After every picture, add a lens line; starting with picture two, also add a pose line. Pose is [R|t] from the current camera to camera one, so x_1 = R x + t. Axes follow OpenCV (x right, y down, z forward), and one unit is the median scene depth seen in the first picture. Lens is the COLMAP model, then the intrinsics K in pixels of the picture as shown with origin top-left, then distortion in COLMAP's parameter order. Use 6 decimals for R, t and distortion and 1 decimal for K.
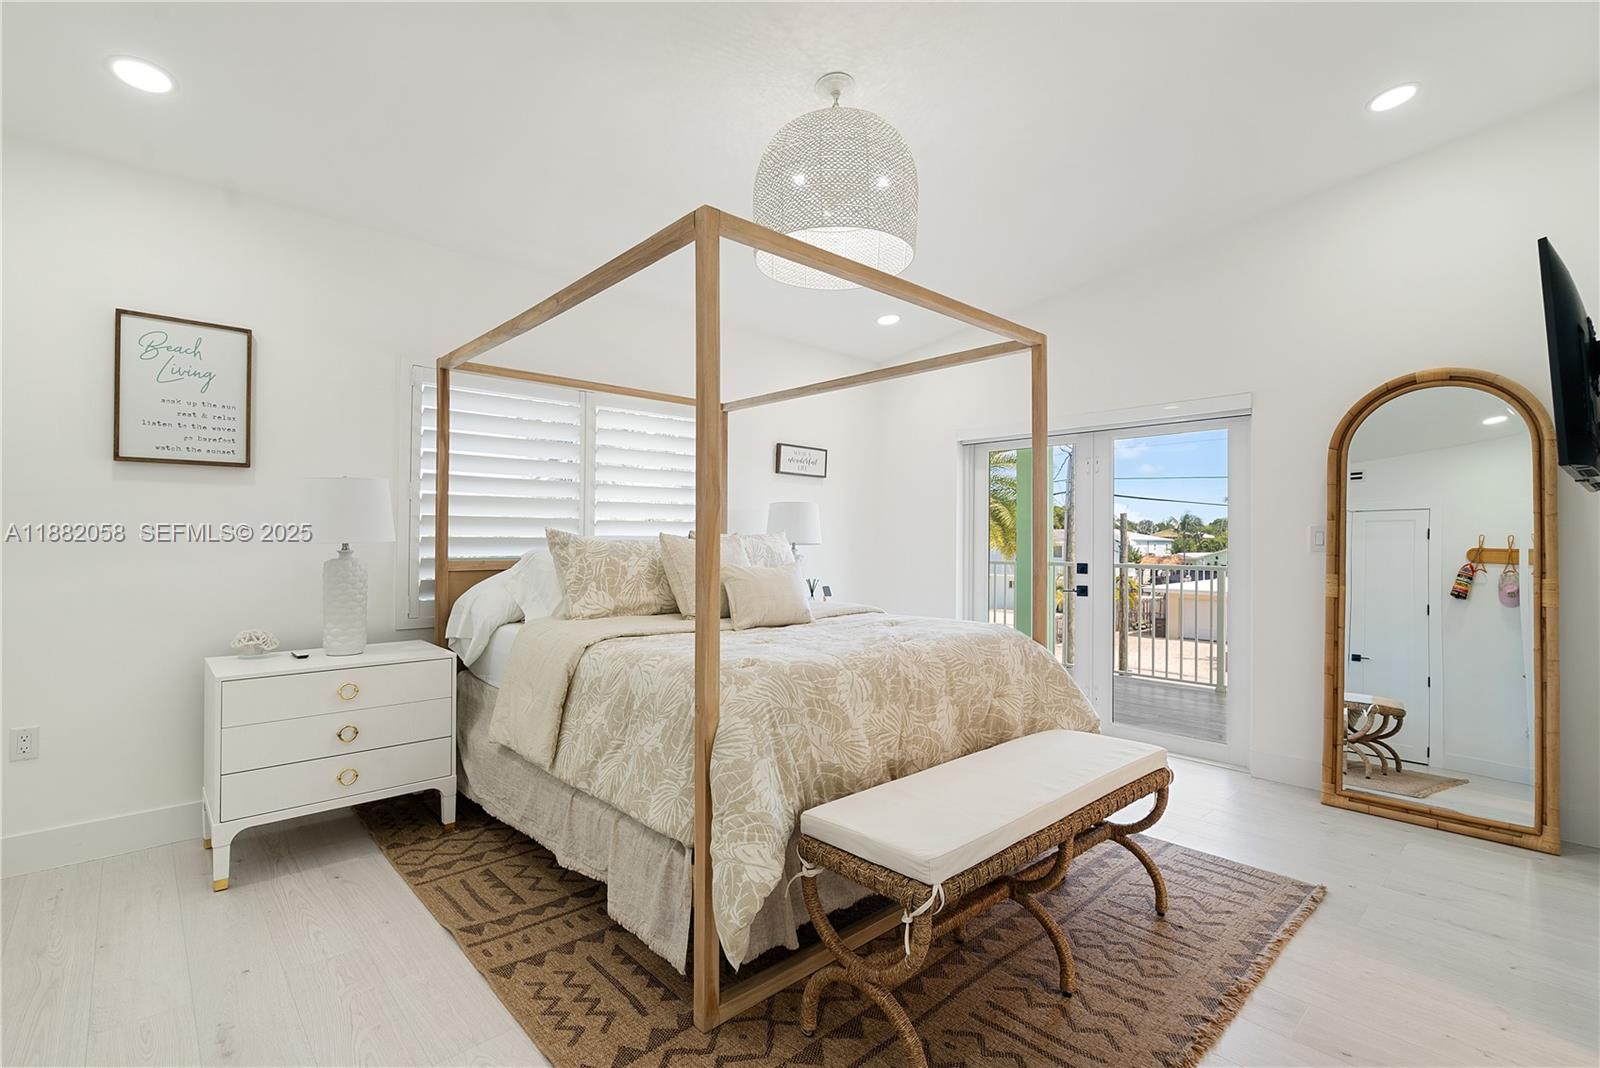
lens RADIAL K [[727.4, 0, 800.0], [0, 727.4, 534.0], [0, 0, 1]] dist [-0.003524, 0.000485]
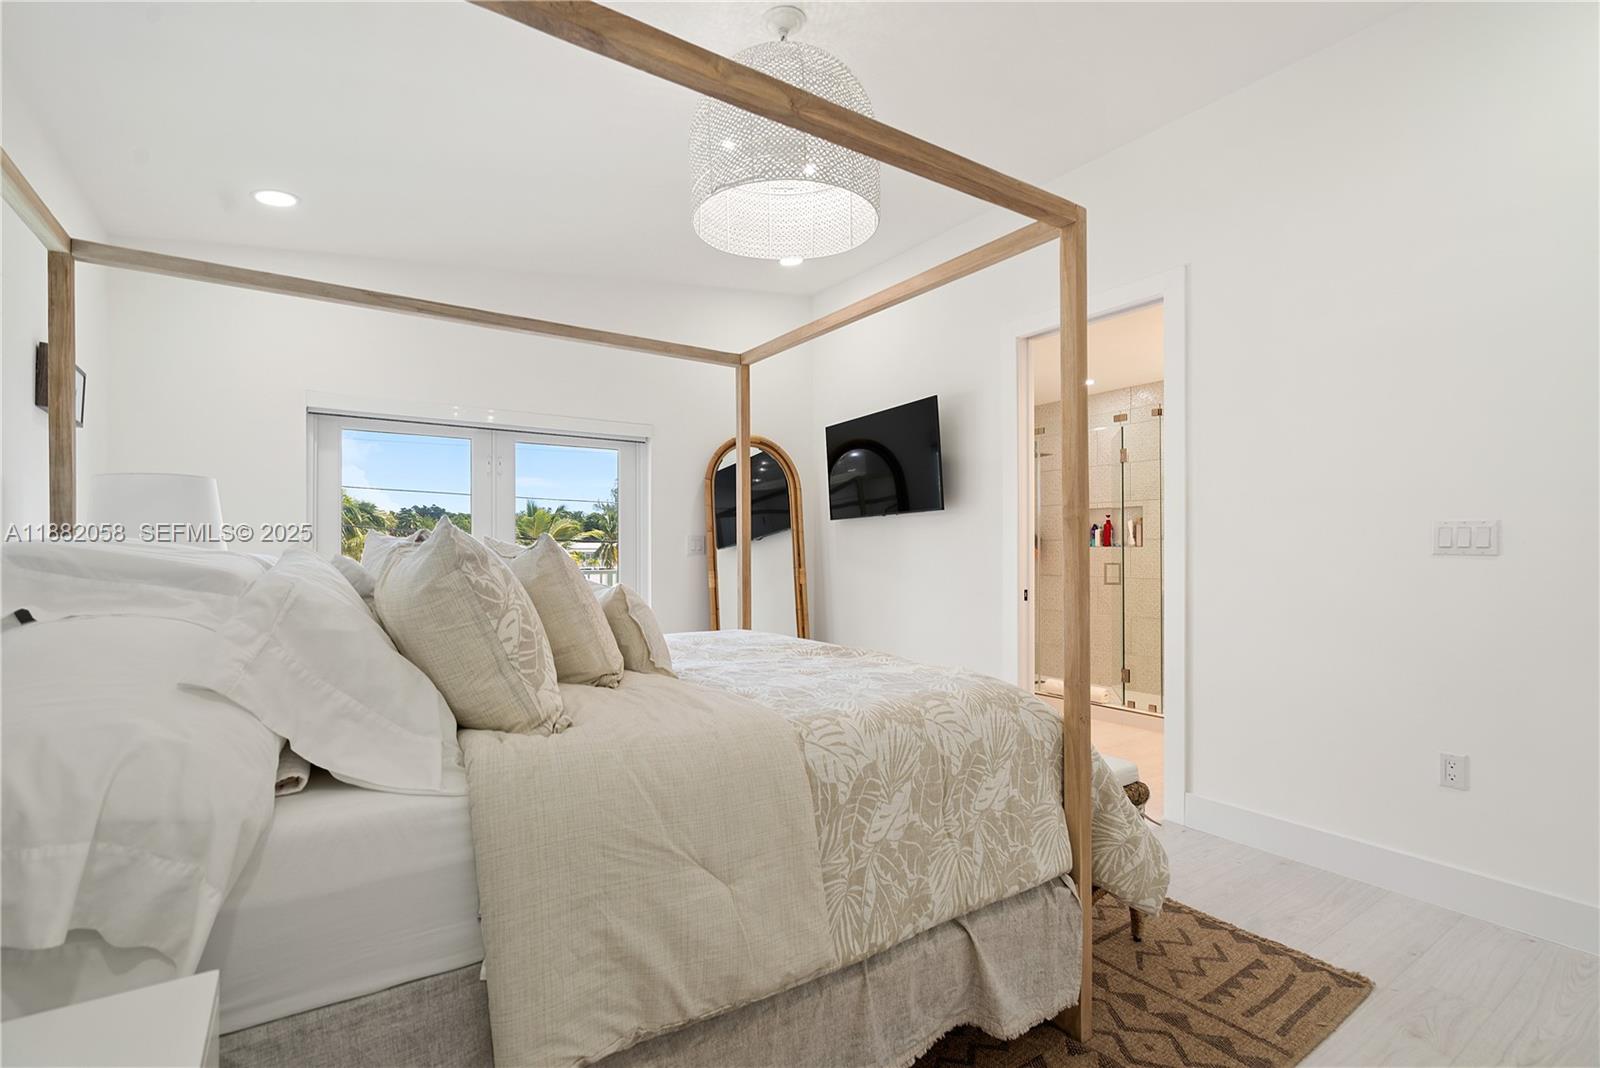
lens RADIAL K [[727.4, 0, 800.0], [0, 727.4, 534.0], [0, 0, 1]] dist [-0.003524, 0.000485]
pose [[0.160378, 0.016374, 0.986920, -1.052992], [-0.004205, 0.999865, -0.015906, 0.011161], [-0.987047, -0.001599, 0.160425, 1.108903]]
